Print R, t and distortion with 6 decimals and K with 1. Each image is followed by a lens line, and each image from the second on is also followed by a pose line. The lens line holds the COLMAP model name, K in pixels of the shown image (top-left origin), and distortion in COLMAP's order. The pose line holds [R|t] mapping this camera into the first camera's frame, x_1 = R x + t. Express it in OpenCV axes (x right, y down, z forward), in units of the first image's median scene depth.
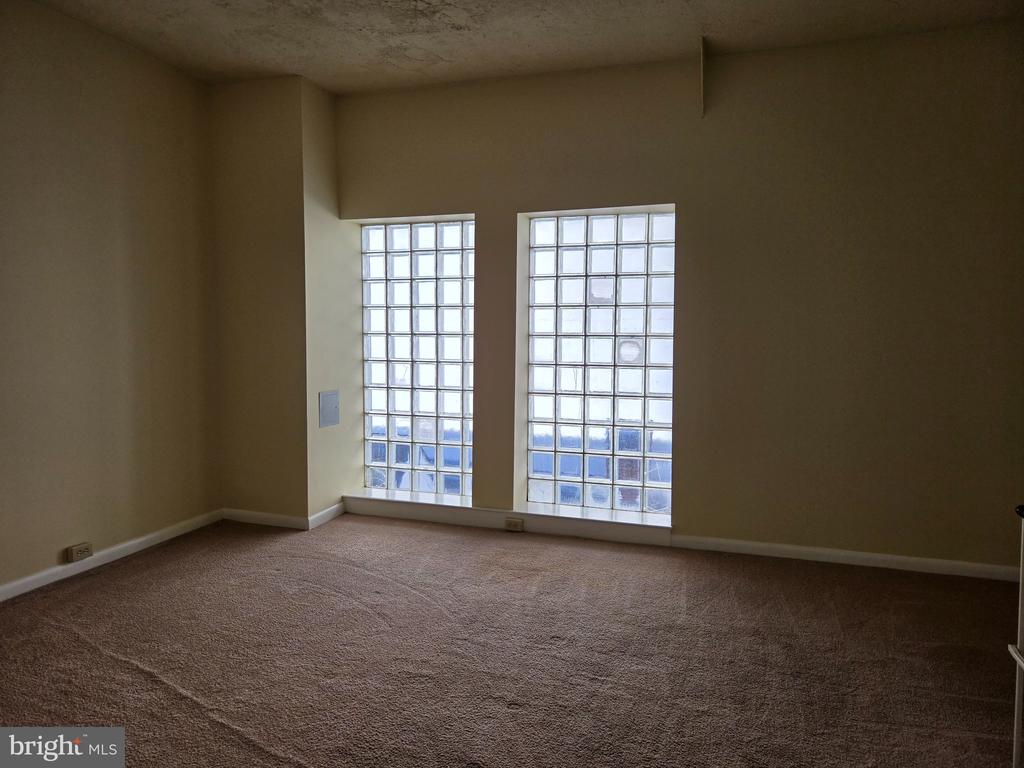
lens RADIAL K [[690.2, 0, 484.5], [0, 690.2, 394.8], [0, 0, 1]] dist [0.067760, -0.055069]
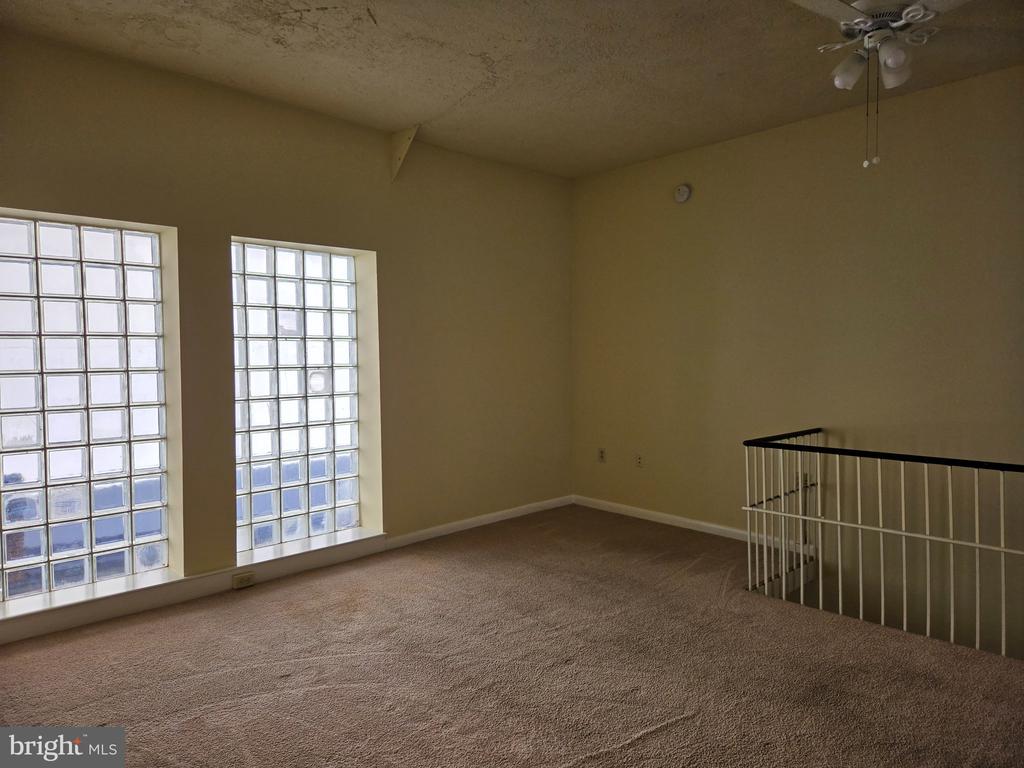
lens RADIAL K [[690.2, 0, 503.7], [0, 690.2, 393.3], [0, 0, 1]] dist [0.067760, -0.055069]
pose [[0.460437, -0.059718, 0.885682, -0.591499], [0.096598, 0.995180, 0.016883, -0.035922], [-0.882421, 0.077782, 0.463986, 0.265431]]
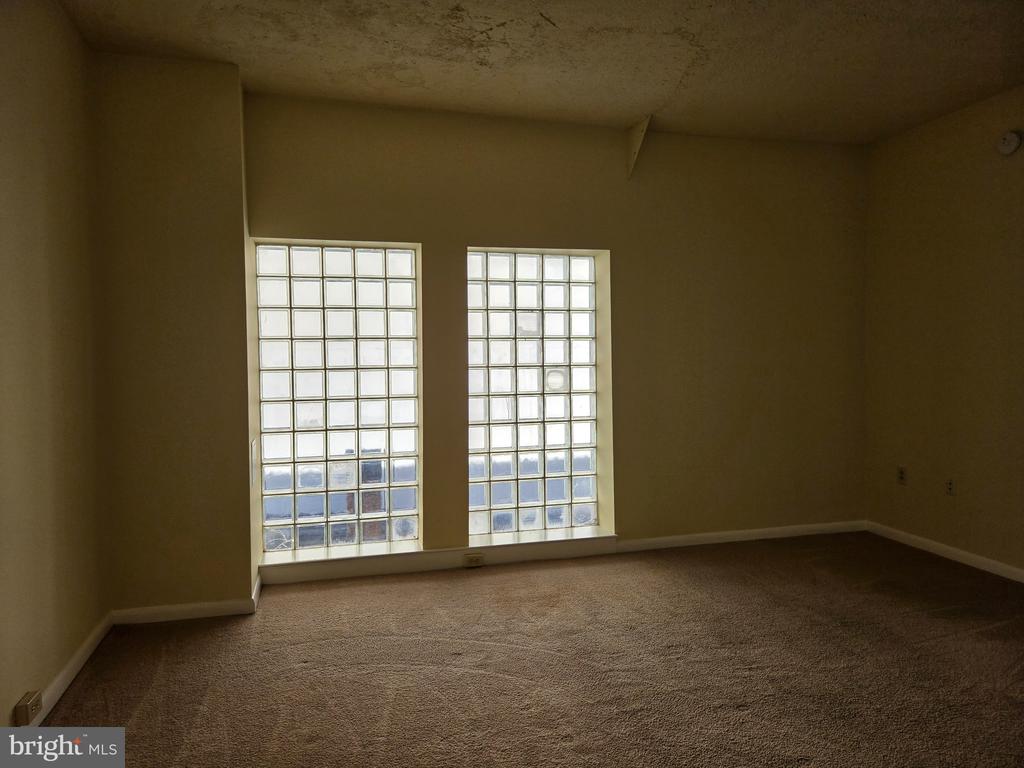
lens RADIAL K [[690.2, 0, 503.2], [0, 690.2, 379.0], [0, 0, 1]] dist [0.067760, -0.055069]
pose [[0.830126, -0.029582, 0.556790, -0.461070], [0.068084, 0.996497, -0.048564, -0.017033], [-0.553403, 0.078223, 0.829232, 0.147142]]
